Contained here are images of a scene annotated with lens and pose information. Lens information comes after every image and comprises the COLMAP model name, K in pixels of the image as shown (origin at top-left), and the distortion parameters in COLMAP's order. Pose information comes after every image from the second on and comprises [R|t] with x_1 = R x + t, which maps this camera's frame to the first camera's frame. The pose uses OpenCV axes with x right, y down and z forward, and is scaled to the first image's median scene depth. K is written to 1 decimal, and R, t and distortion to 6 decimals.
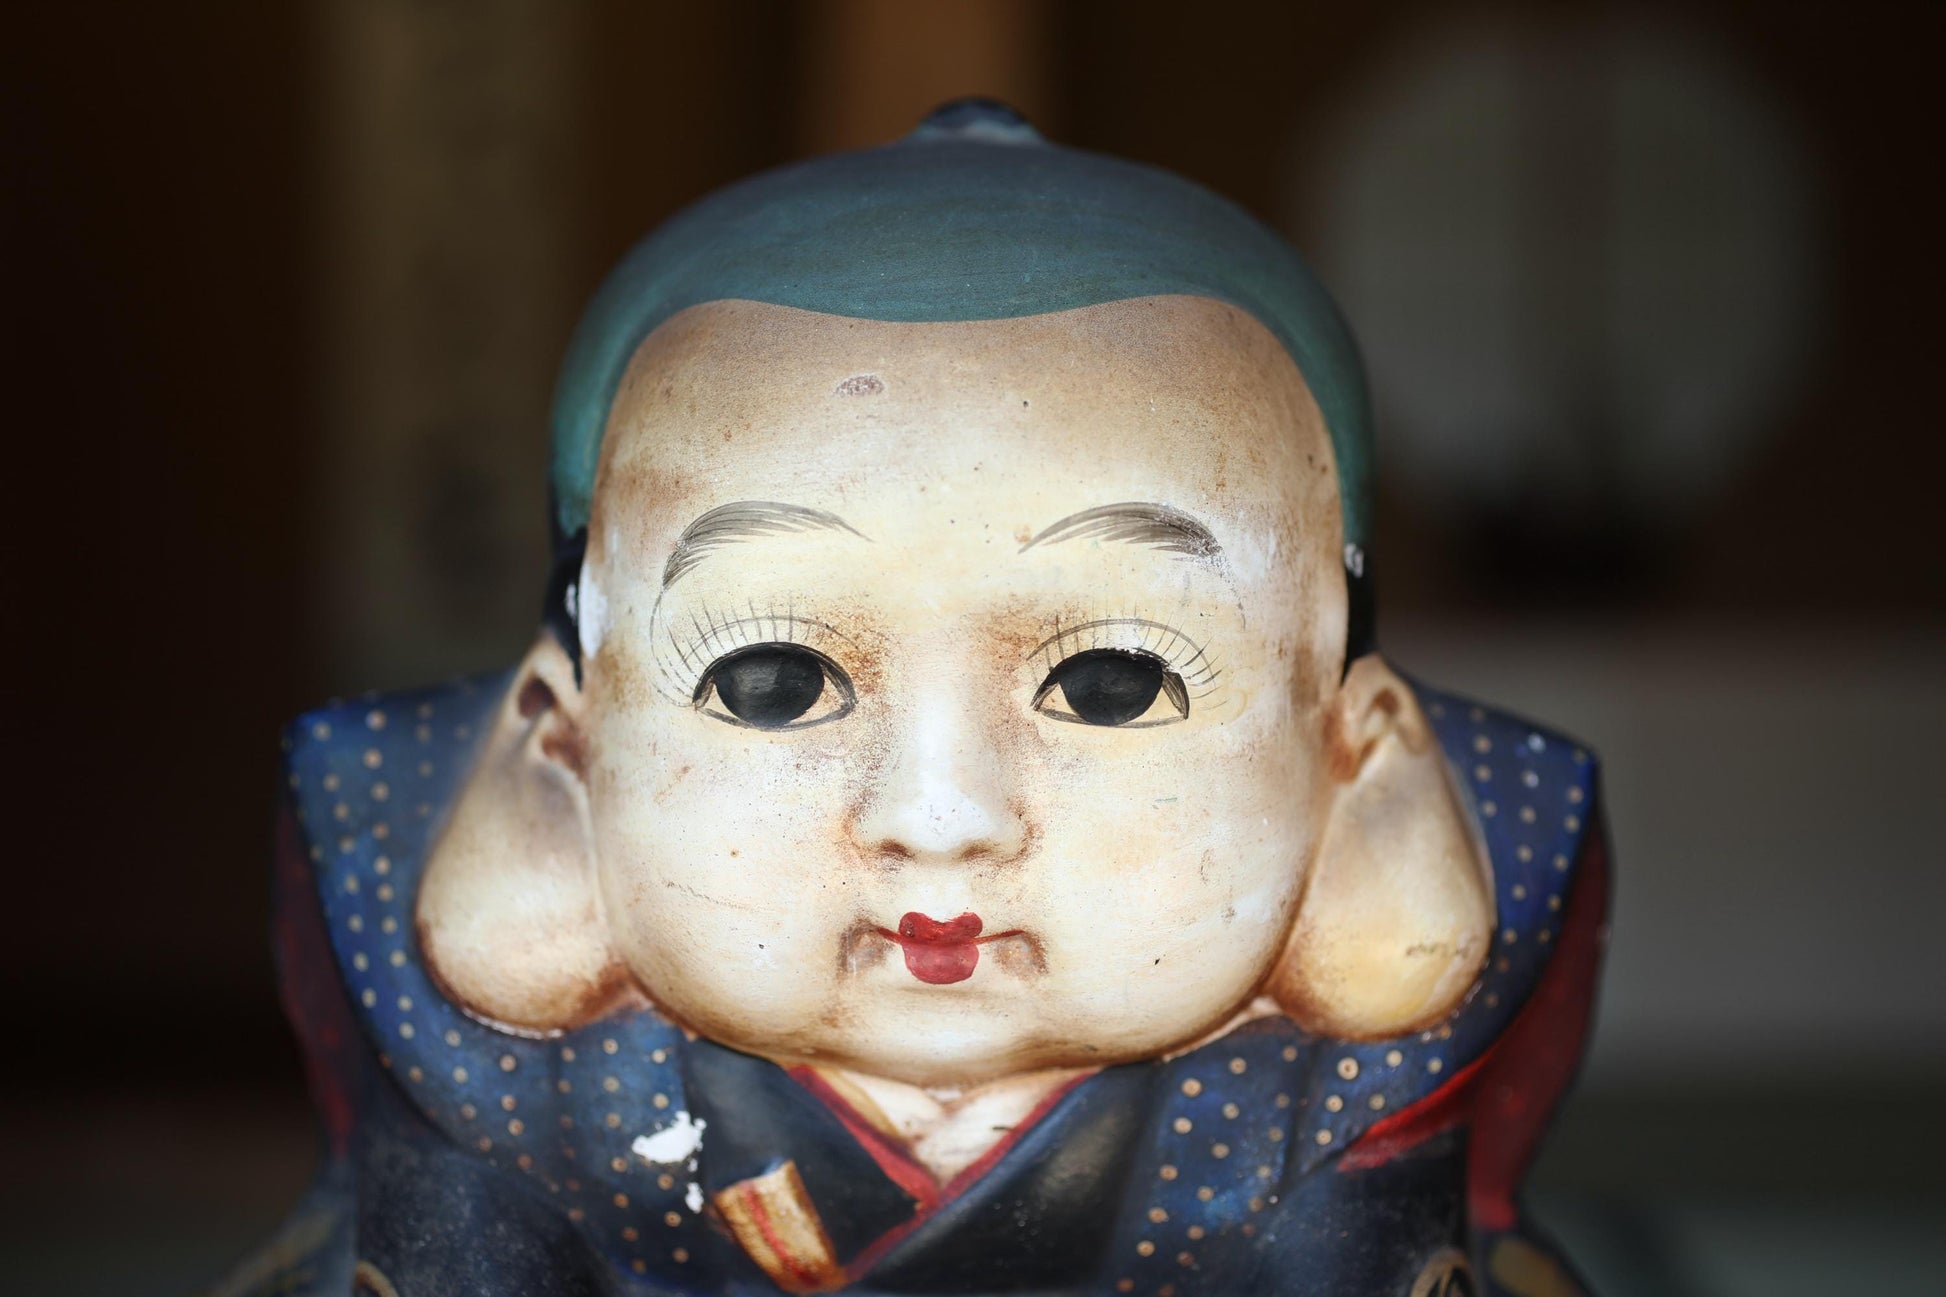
lens RADIAL K [[3038.2, 0, 1040.1], [0, 3038.2, 664.5], [0, 0, 1]] dist [0.013479, 0.000000]
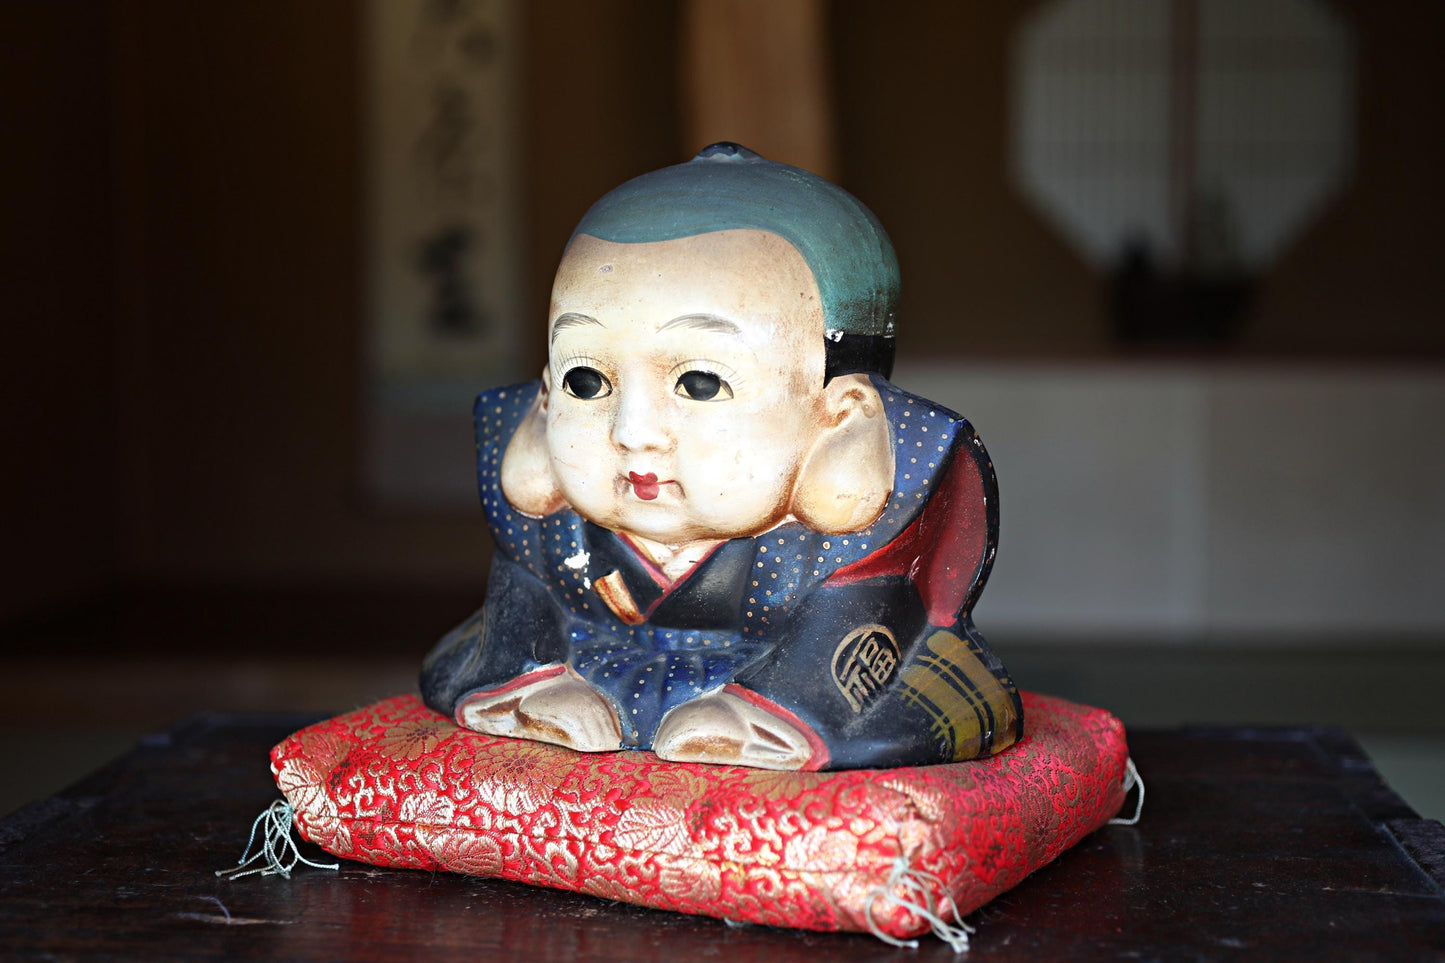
lens RADIAL K [[2256.0, 0, 718.8], [0, 2256.0, 477.7], [0, 0, 1]] dist [0.013479, 0.000000]
pose [[0.901849, 0.034138, -0.430701, 0.802622], [-0.015983, 0.998827, 0.045702, -0.001827], [0.431757, -0.034333, 0.901337, -0.661372]]
